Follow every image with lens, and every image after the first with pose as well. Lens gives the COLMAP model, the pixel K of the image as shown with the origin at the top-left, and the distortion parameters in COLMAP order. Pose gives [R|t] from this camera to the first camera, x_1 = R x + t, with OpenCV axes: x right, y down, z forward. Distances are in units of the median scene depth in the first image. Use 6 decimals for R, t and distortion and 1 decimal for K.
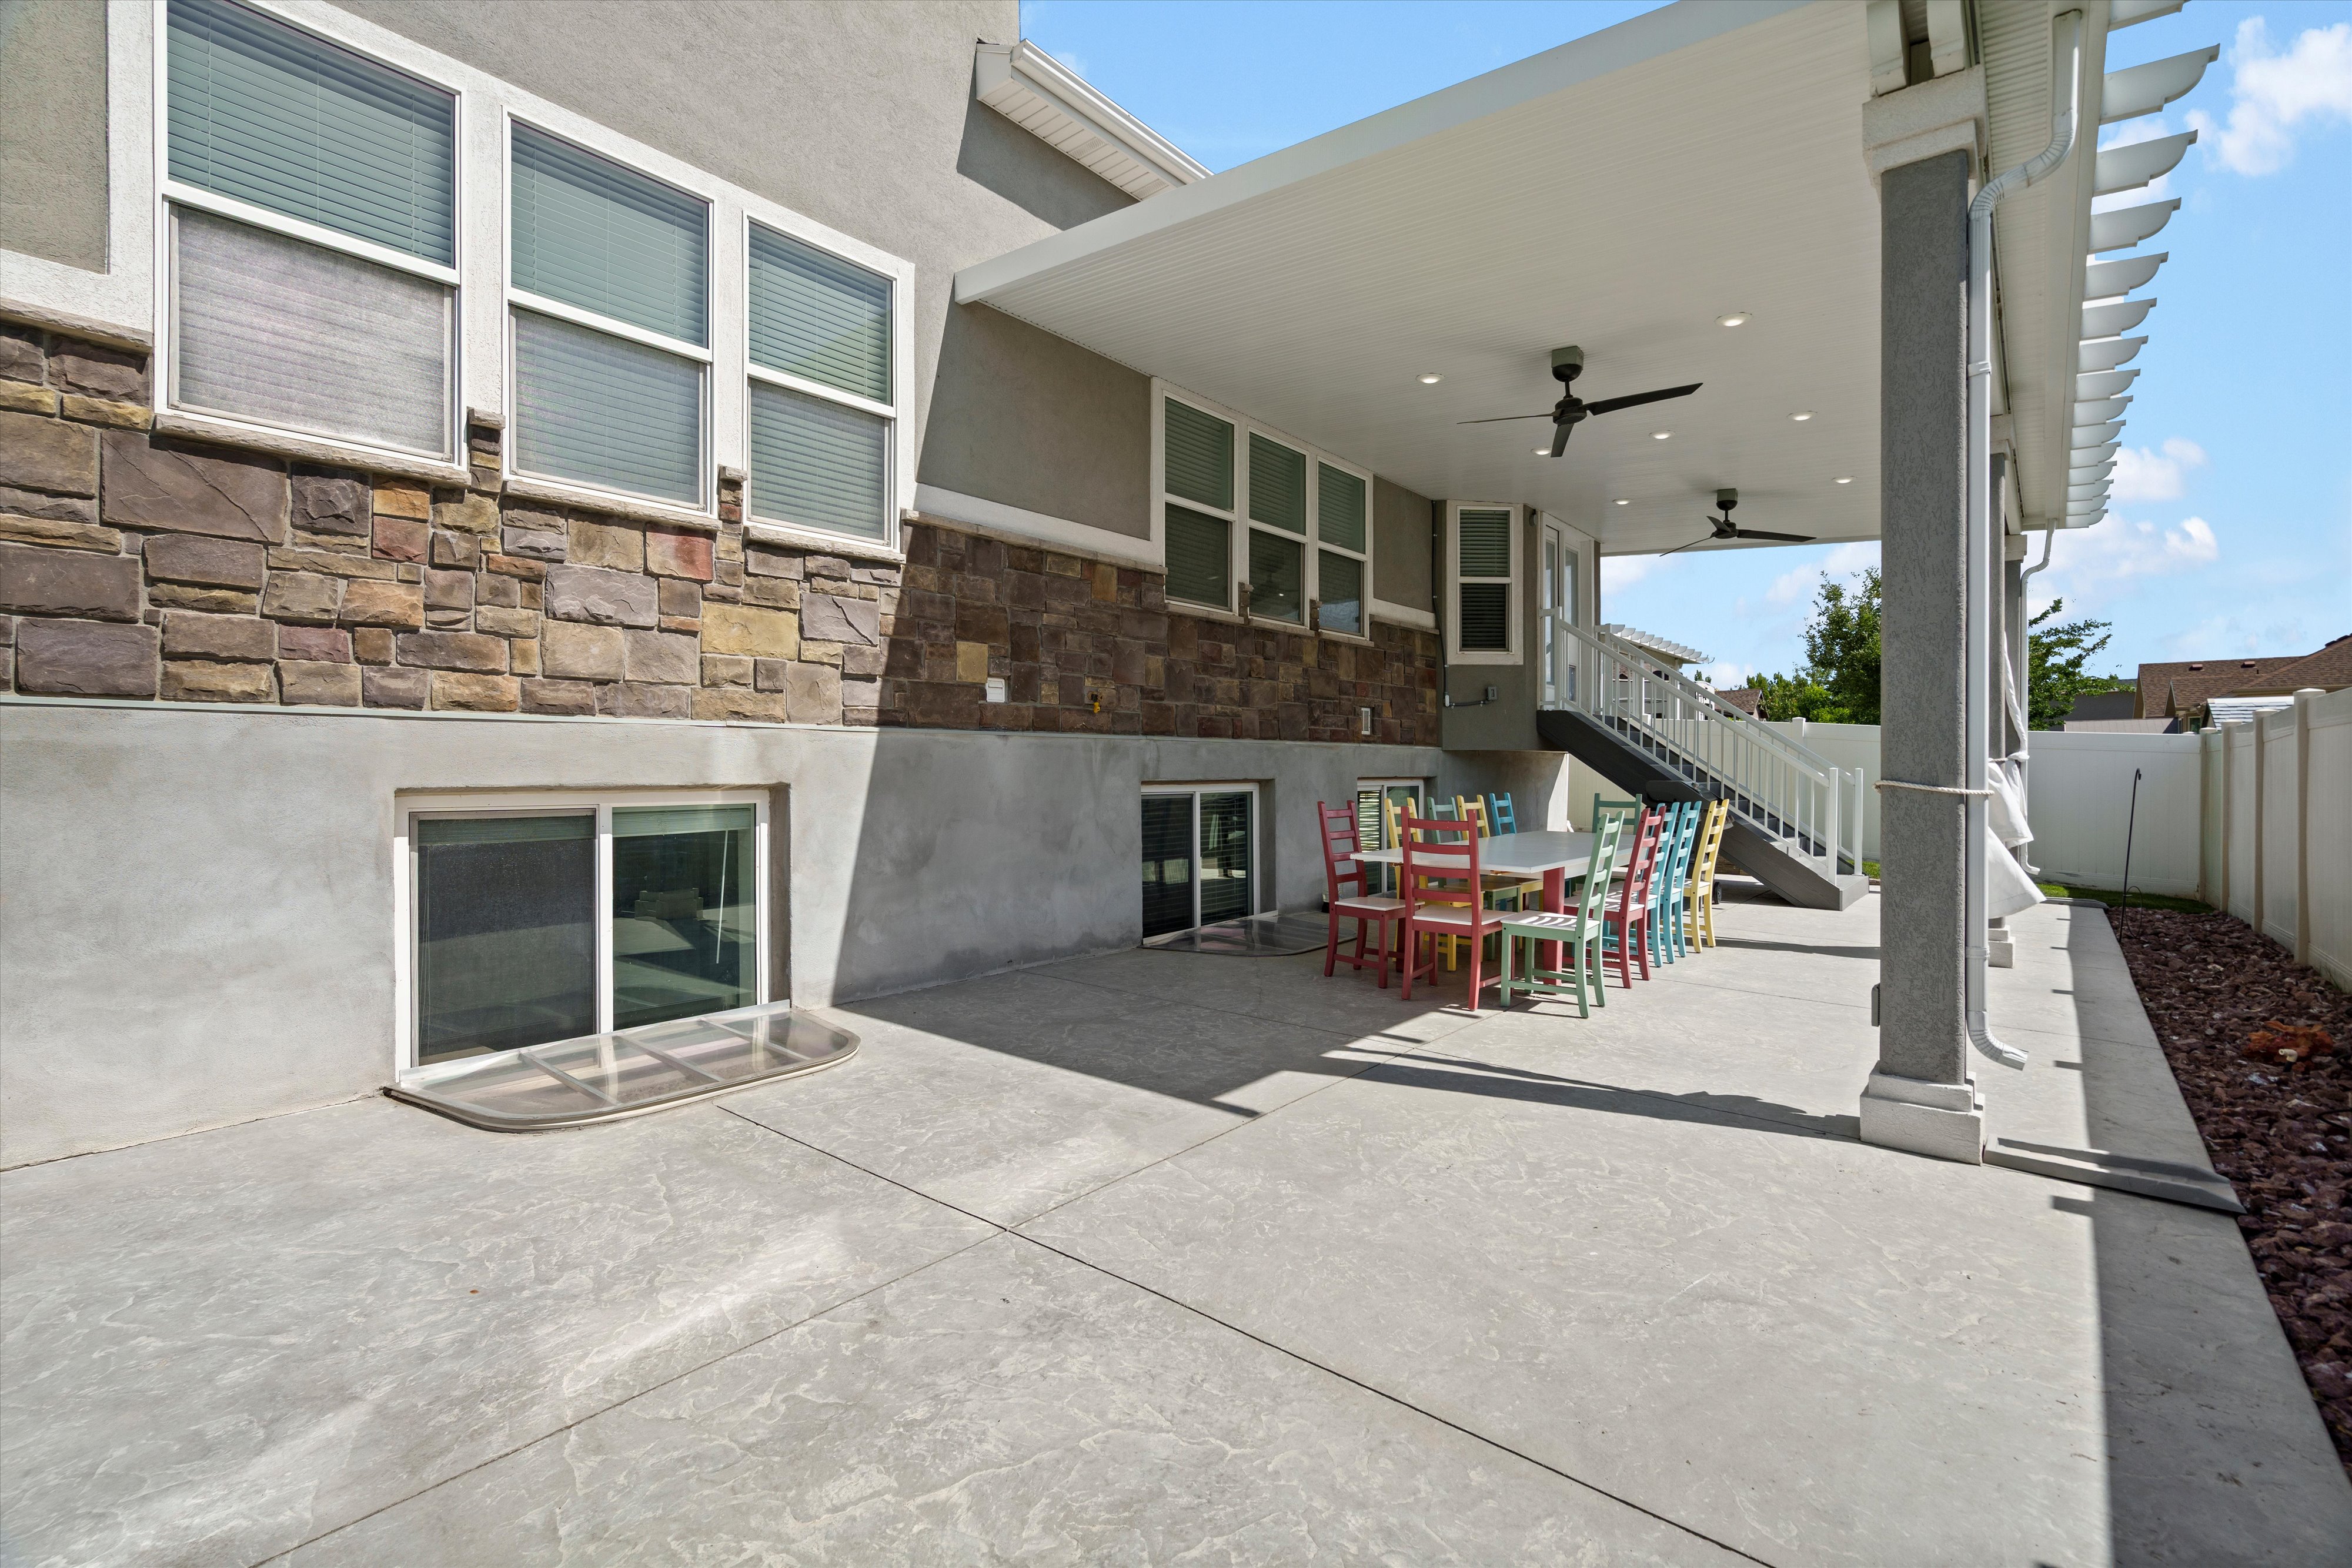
lens RADIAL K [[1052.6, 0, 1165.5], [0, 1052.6, 789.3], [0, 0, 1]] dist [-0.002061, 0.000879]
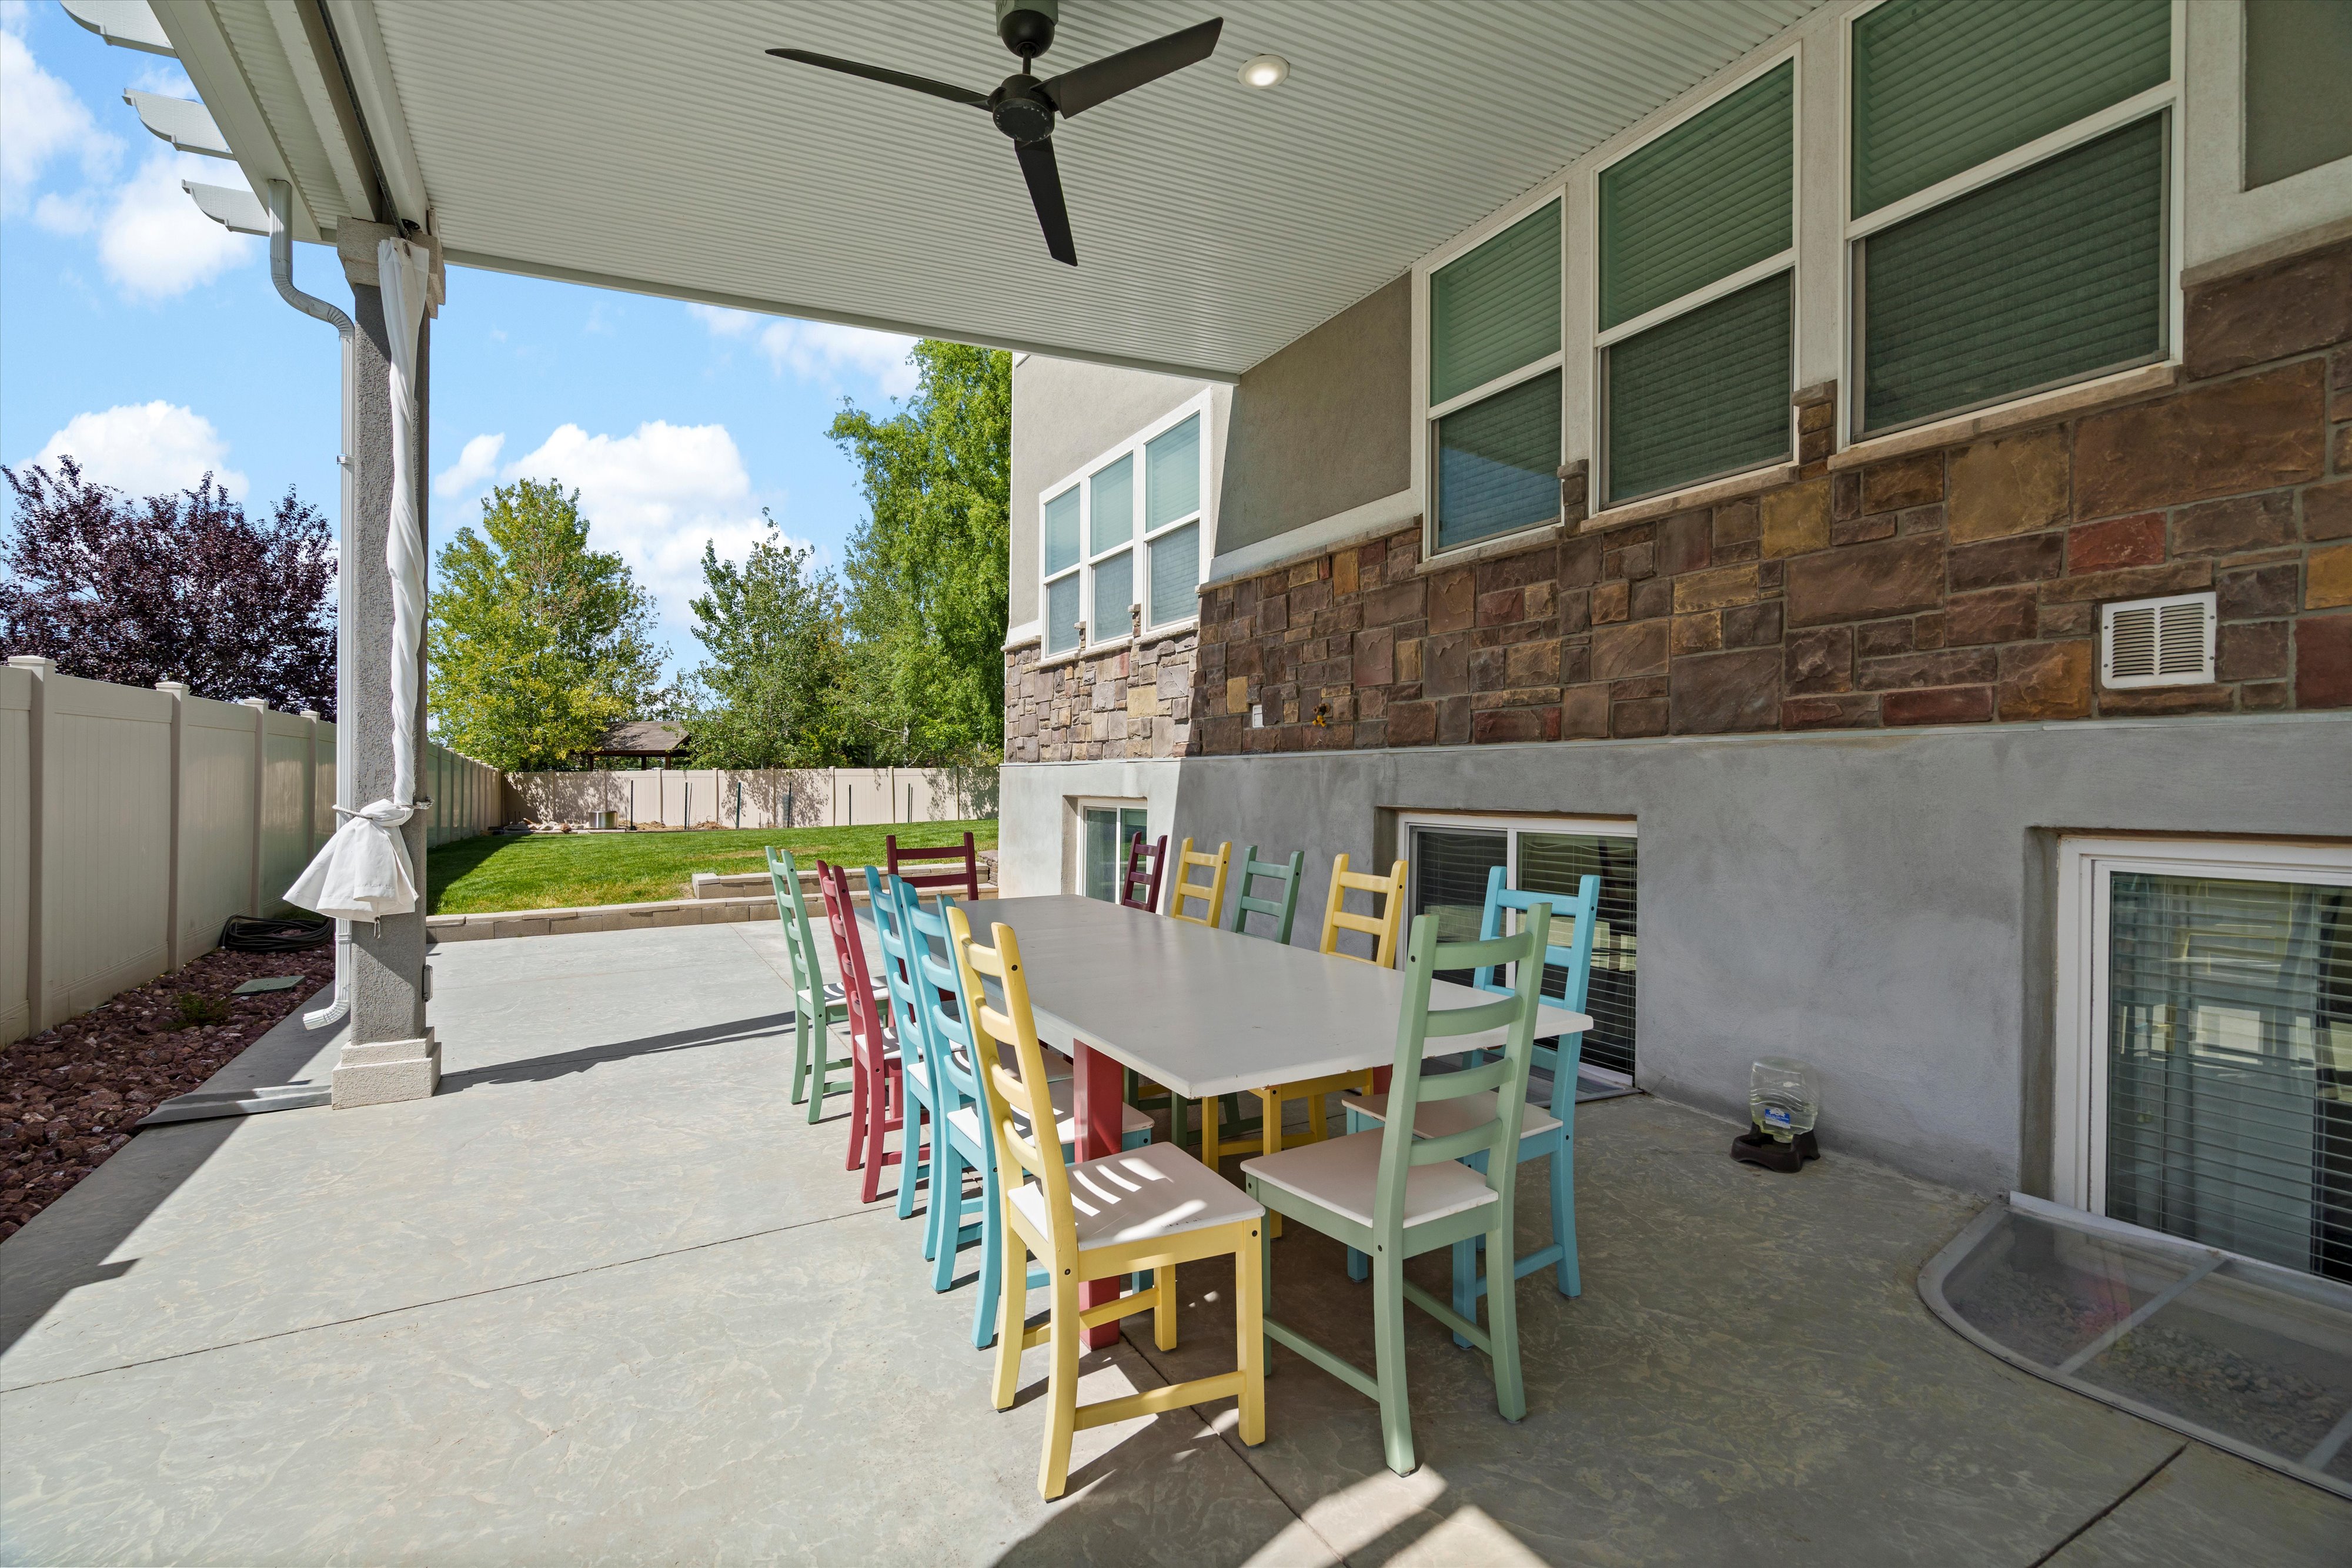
lens RADIAL K [[1052.6, 0, 1165.5], [0, 1052.6, 789.3], [0, 0, 1]] dist [-0.002061, 0.000879]
pose [[-0.353486, 0.012834, -0.935352, 0.783081], [-0.012631, 0.999749, 0.018491, -0.033881], [0.935355, 0.018351, -0.353235, 1.151221]]
